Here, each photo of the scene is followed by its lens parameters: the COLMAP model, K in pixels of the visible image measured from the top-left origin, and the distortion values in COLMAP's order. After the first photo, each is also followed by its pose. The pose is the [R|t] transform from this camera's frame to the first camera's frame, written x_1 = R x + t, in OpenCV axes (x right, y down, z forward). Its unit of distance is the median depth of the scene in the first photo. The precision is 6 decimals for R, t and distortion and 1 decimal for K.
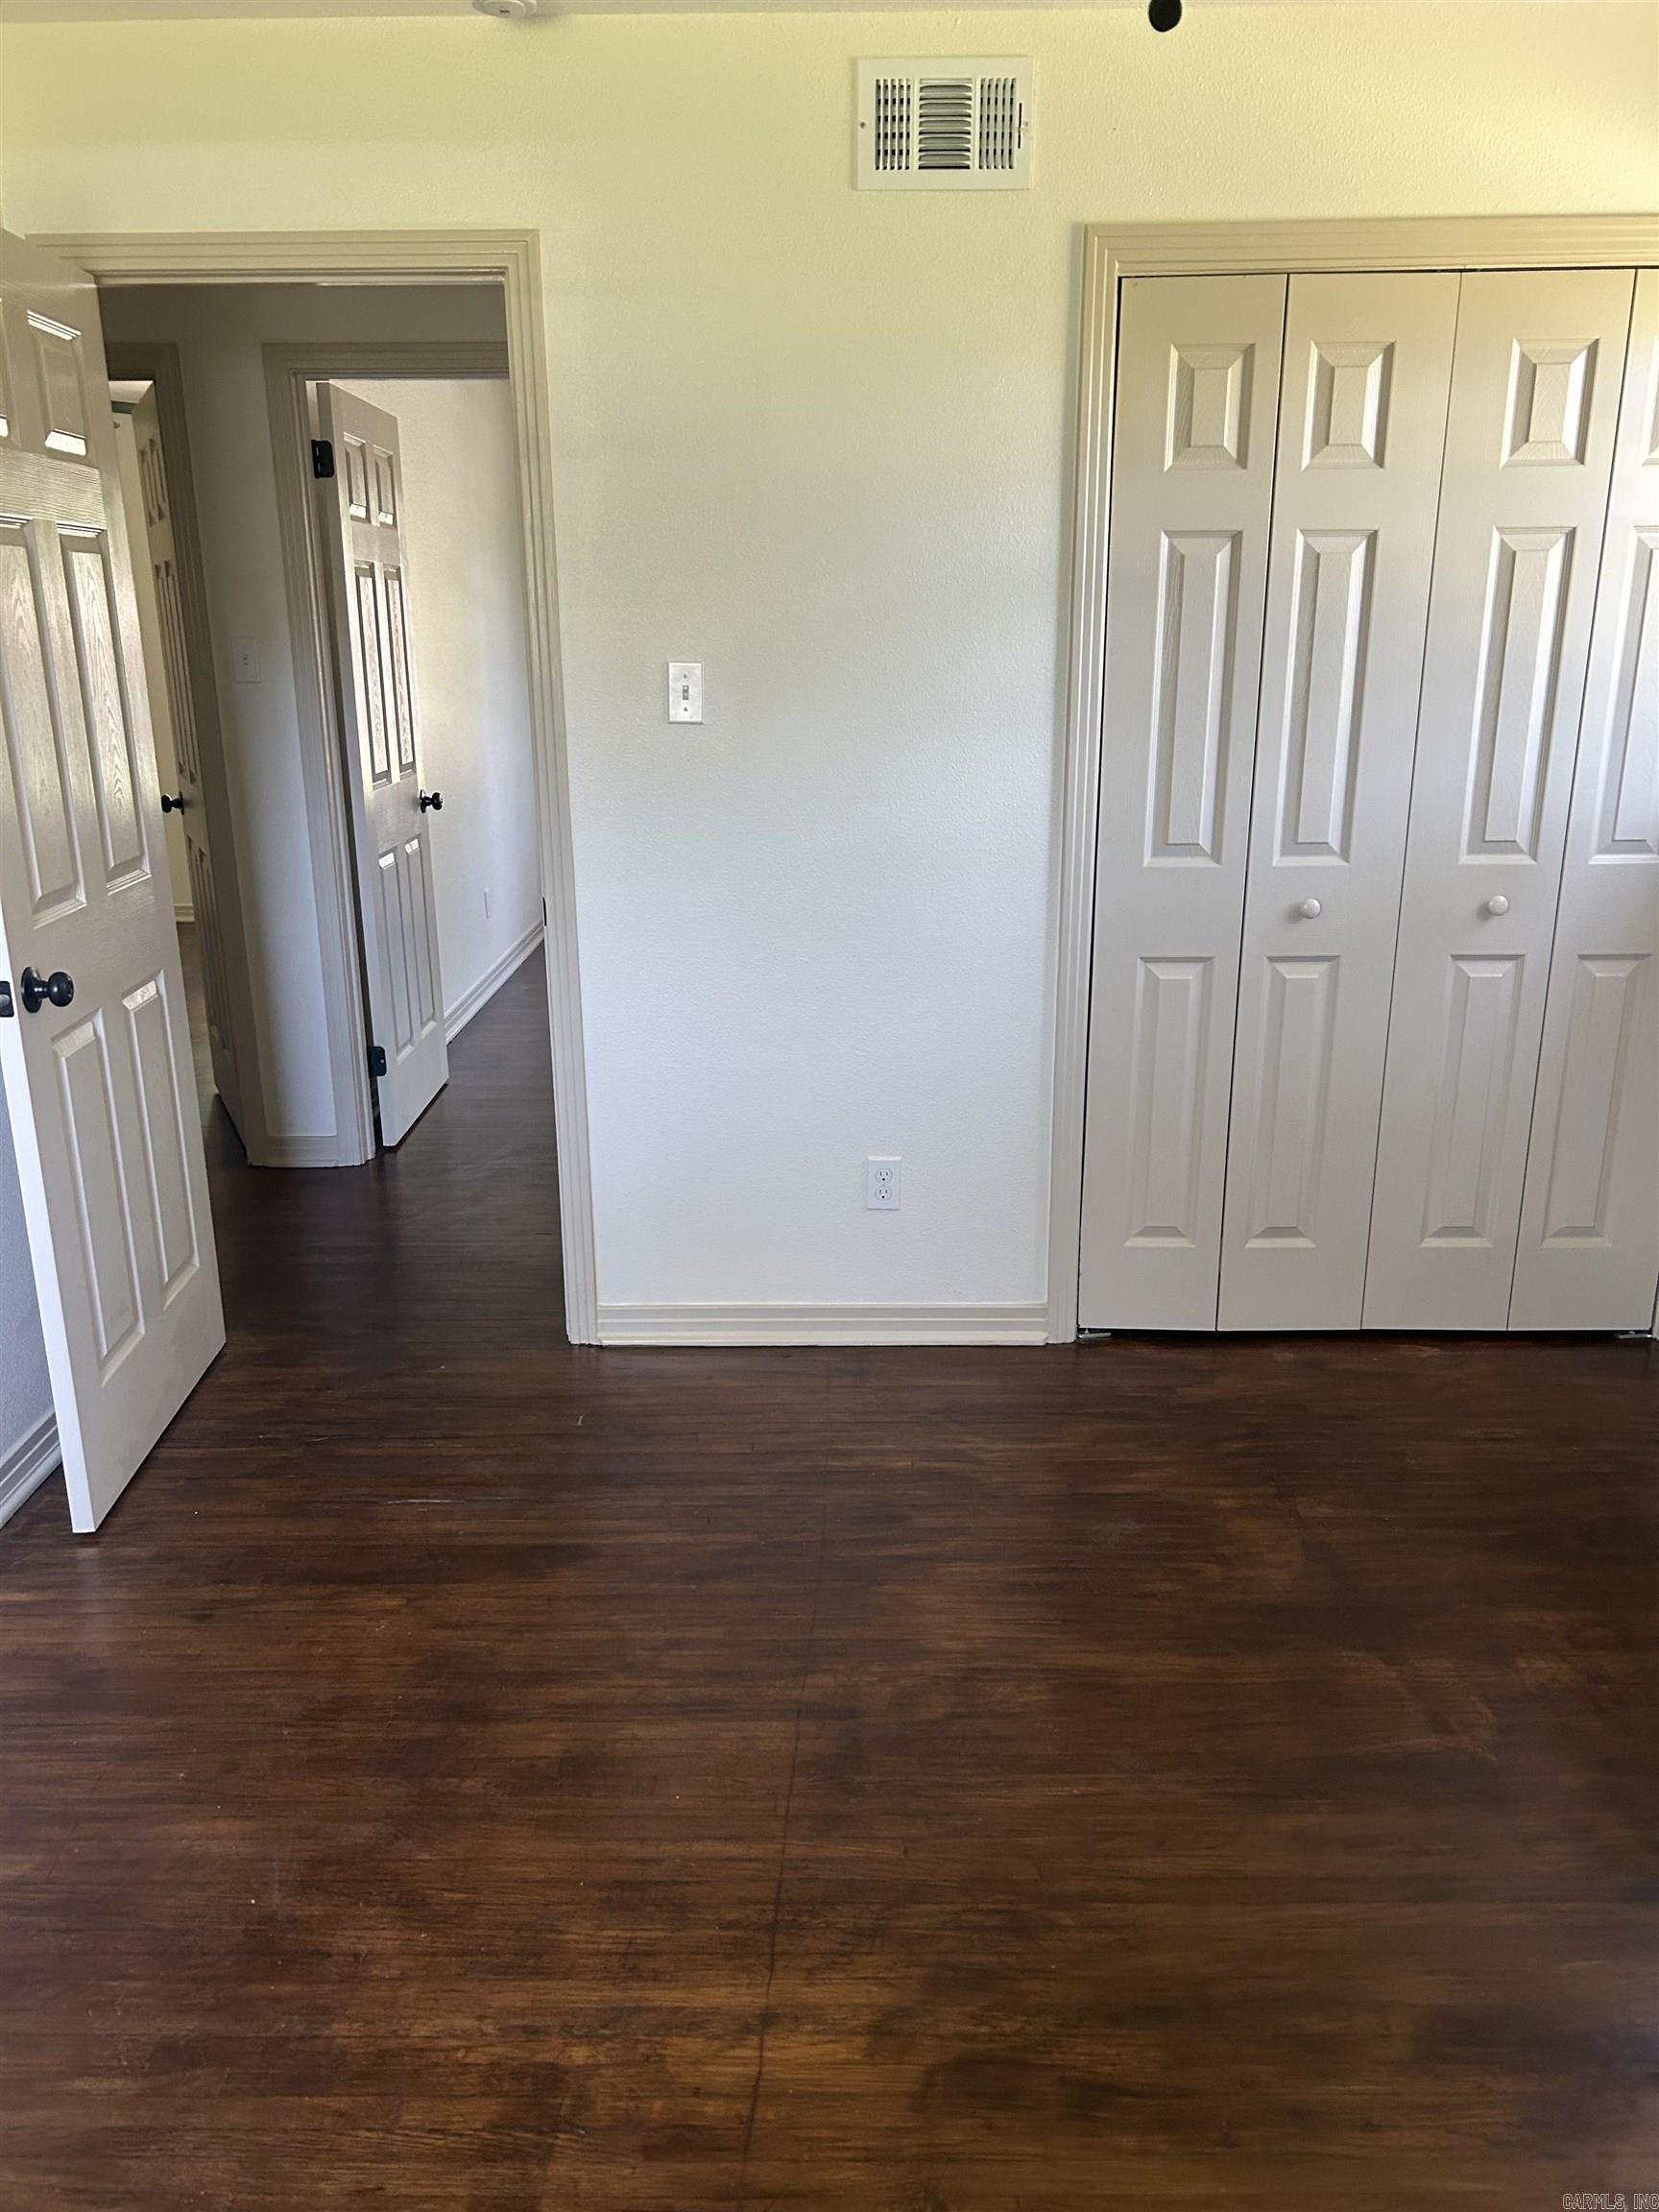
lens RADIAL K [[1679.8, 0, 828.7], [0, 1679.8, 1109.3], [0, 0, 1]] dist [0.035770, -0.016587]
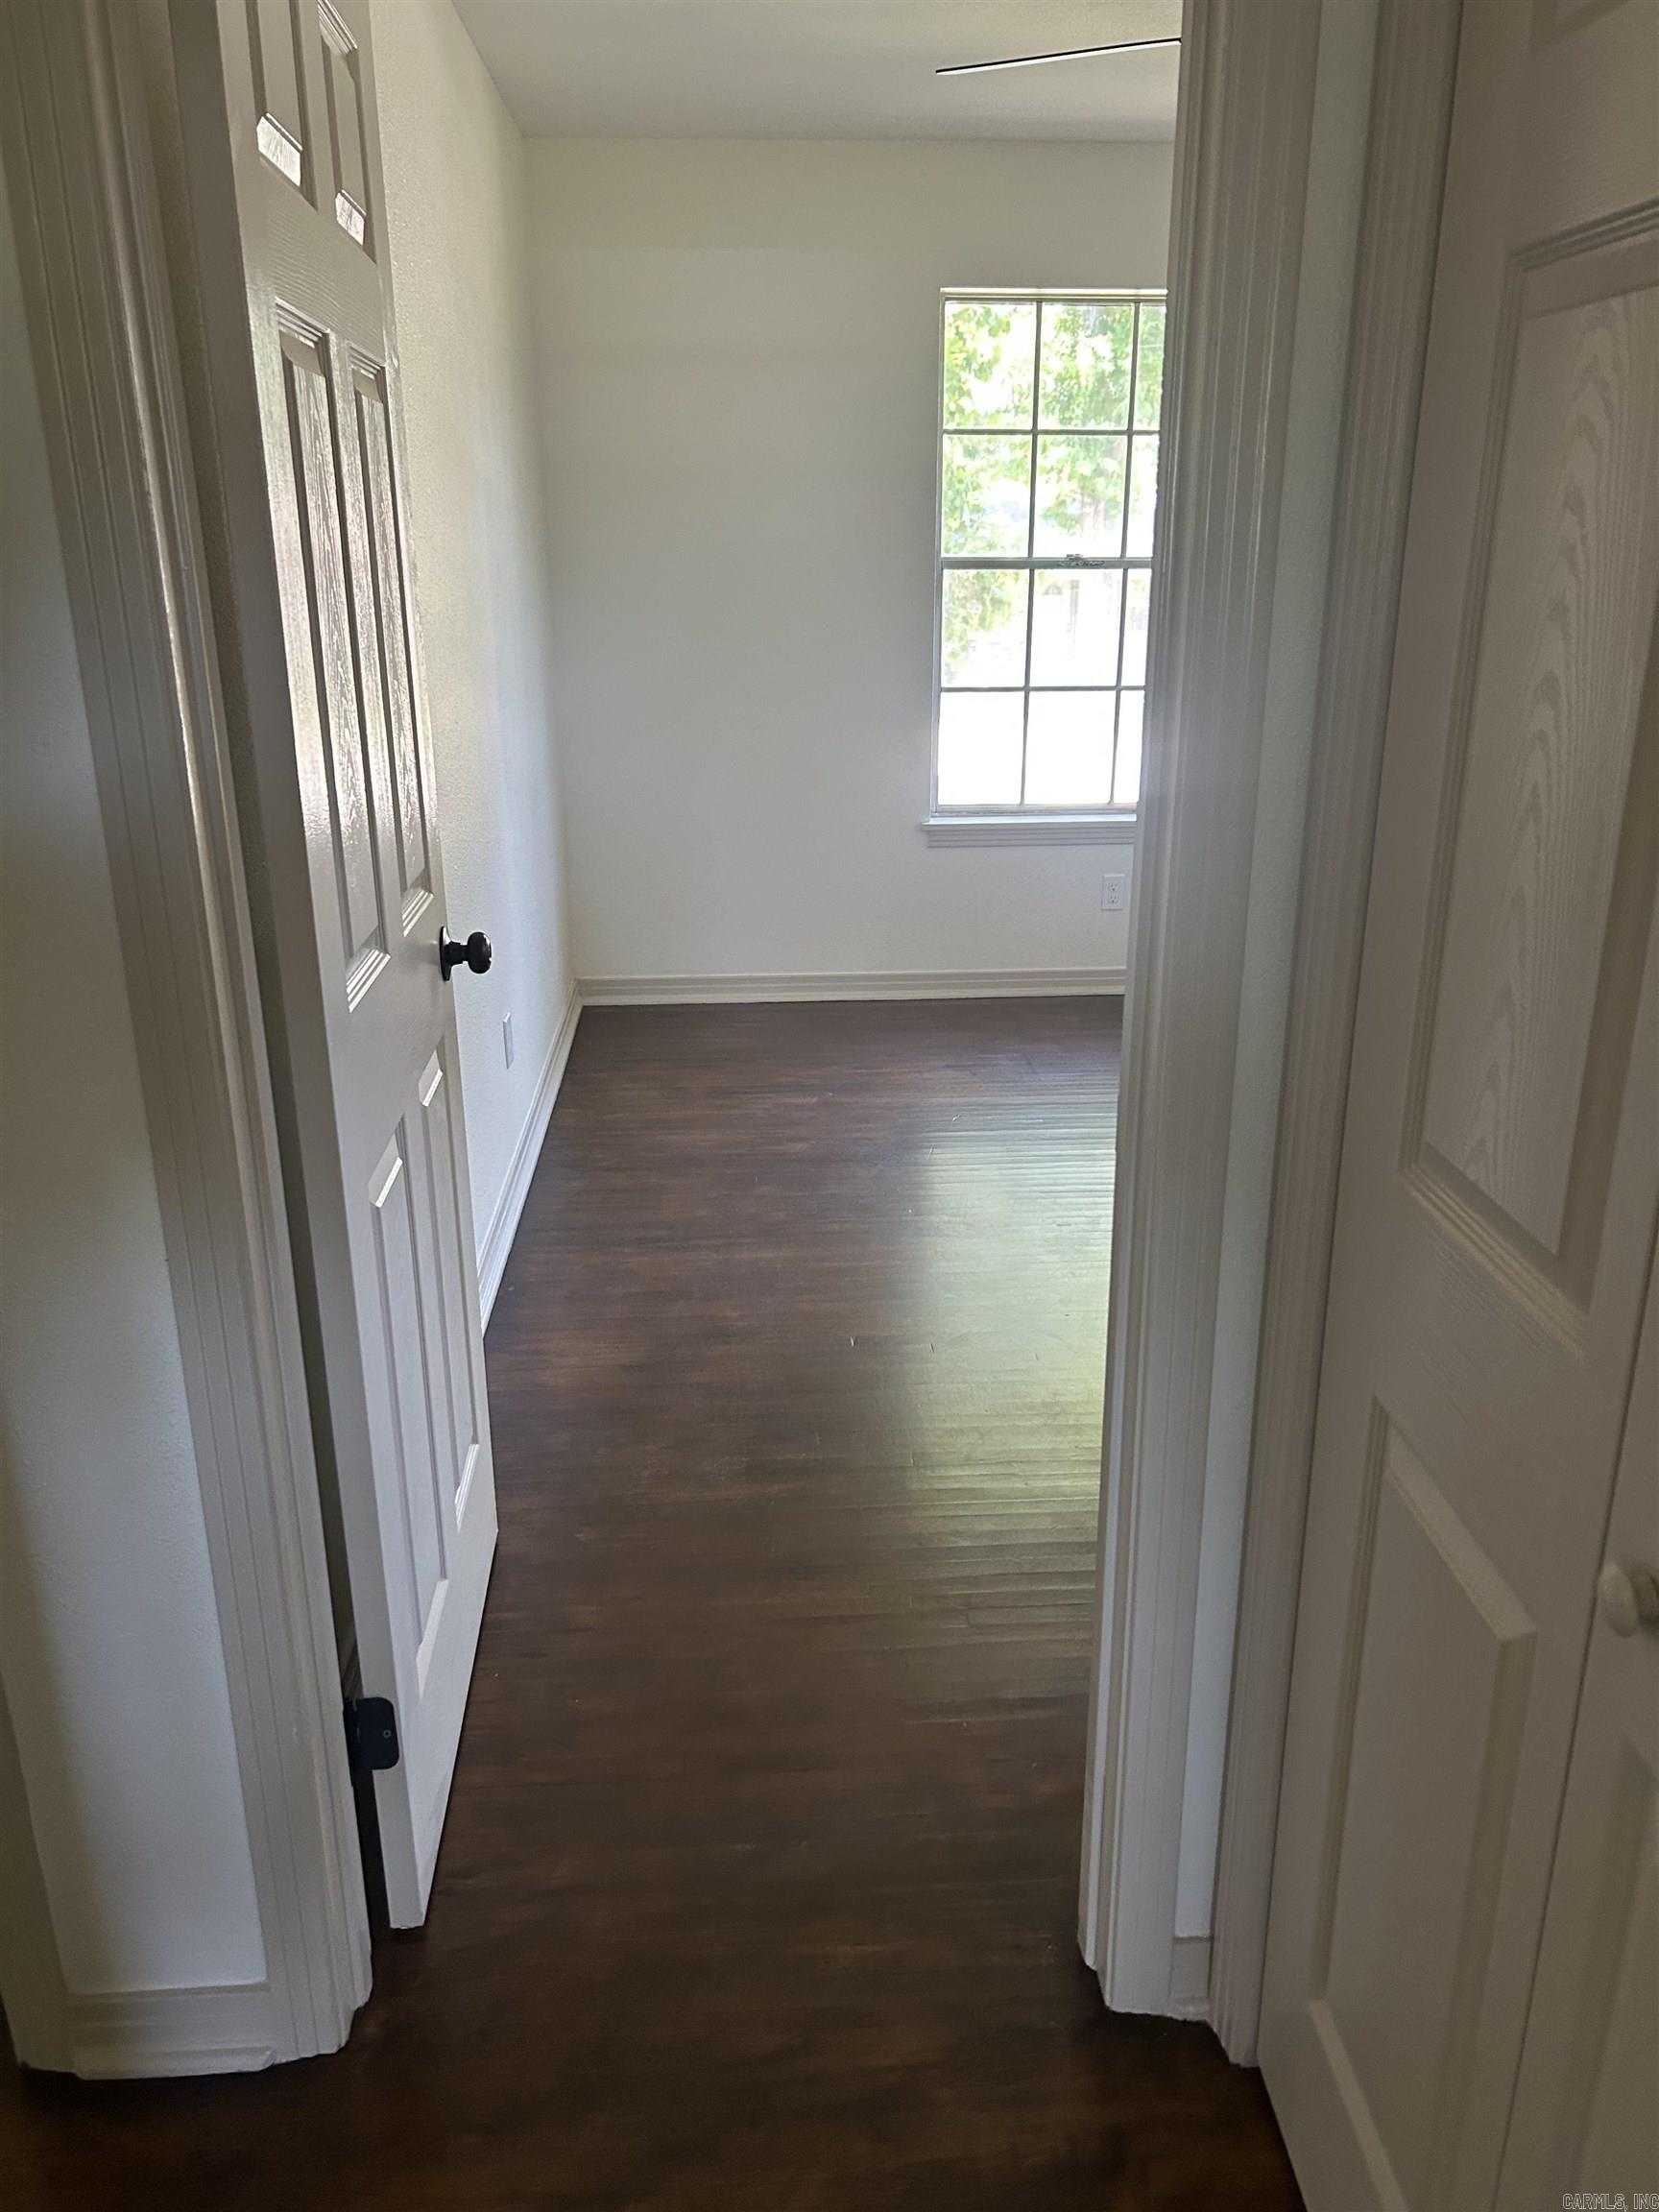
lens RADIAL K [[1679.8, 0, 838.5], [0, 1679.8, 1100.8], [0, 0, 1]] dist [0.035770, -0.016587]
pose [[0.997408, -0.020574, 0.068952, -0.319602], [0.017538, 0.998862, 0.044351, -0.300817], [-0.069786, -0.043027, 0.996634, 1.066084]]
